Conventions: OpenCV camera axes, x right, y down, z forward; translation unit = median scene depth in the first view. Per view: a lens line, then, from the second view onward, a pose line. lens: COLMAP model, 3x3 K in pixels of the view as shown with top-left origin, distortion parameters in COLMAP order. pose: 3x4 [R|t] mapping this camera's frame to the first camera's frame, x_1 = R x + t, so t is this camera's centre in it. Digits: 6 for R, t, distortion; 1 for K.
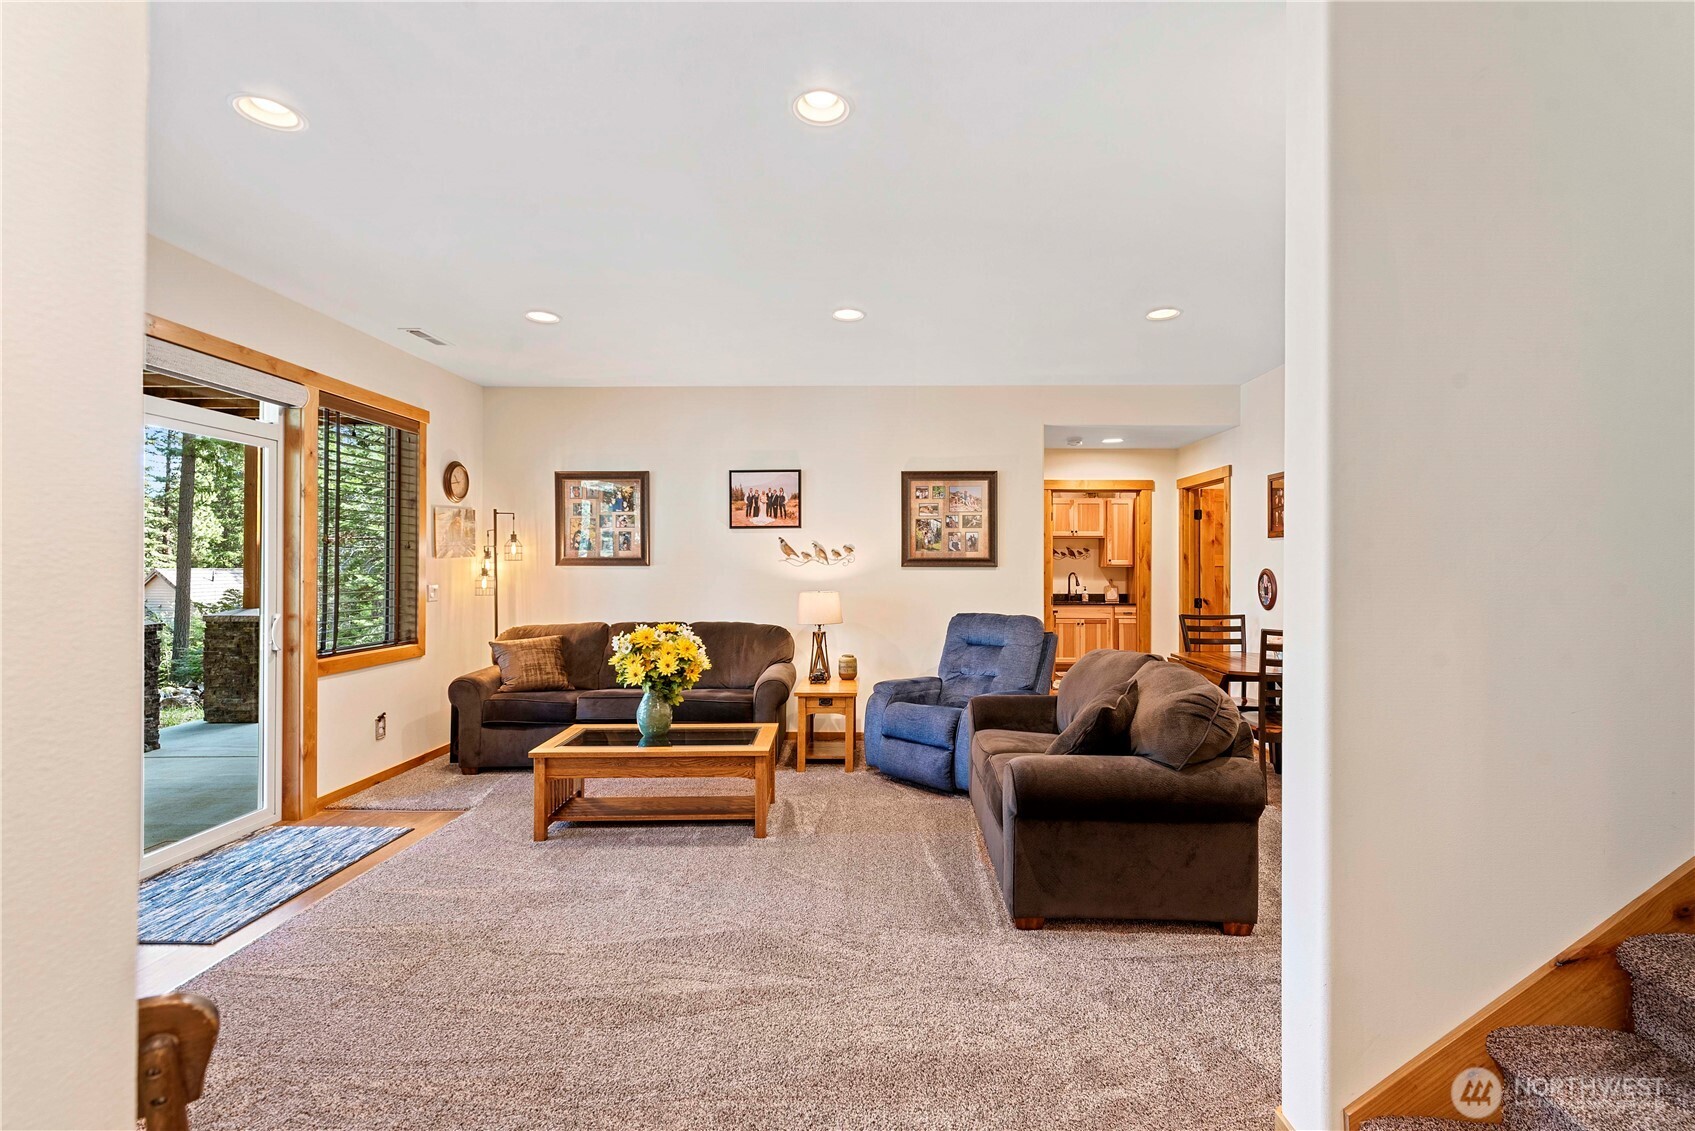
lens RADIAL K [[739.6, 0, 857.6], [0, 739.6, 563.1], [0, 0, 1]] dist [0.002208, -0.000122]
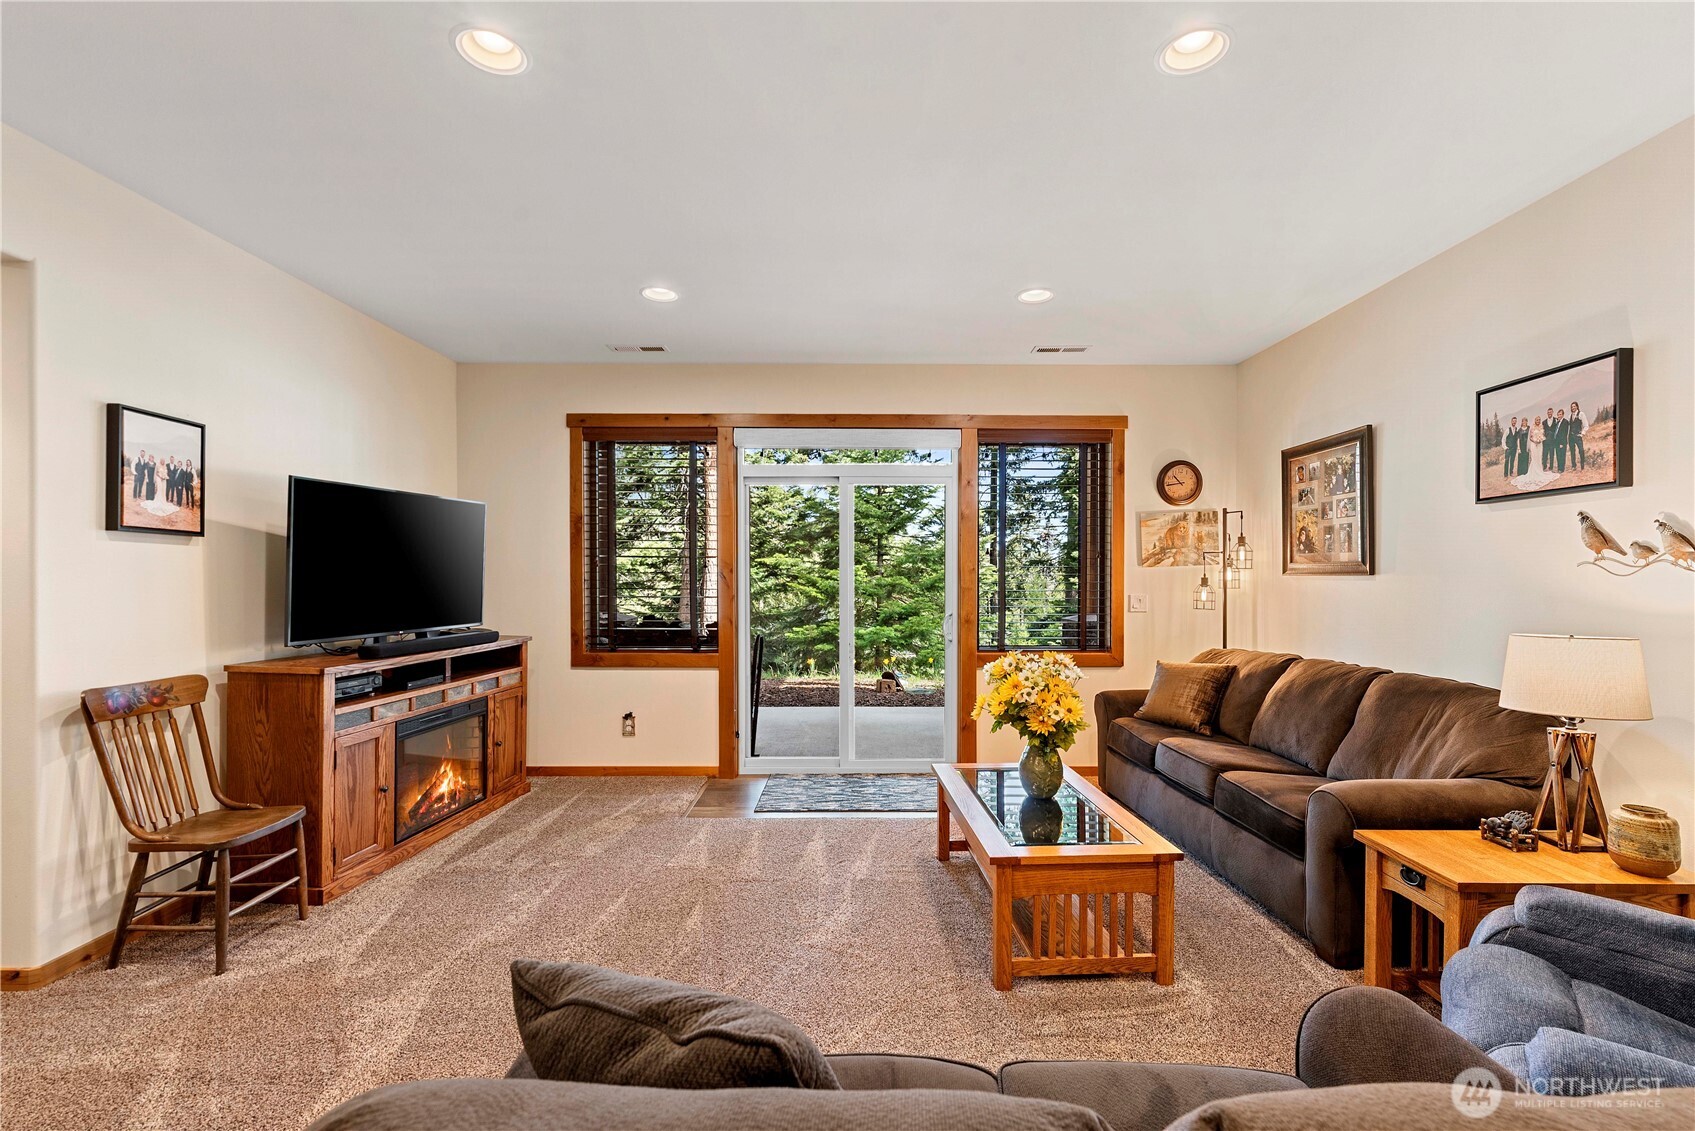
lens RADIAL K [[739.6, 0, 852.7], [0, 739.6, 572.2], [0, 0, 1]] dist [0.002208, -0.000122]
pose [[0.018709, -0.005064, -0.999812, 0.338933], [-0.000441, 0.999987, -0.005073, 0.004424], [0.999825, 0.000536, 0.018706, 0.552254]]
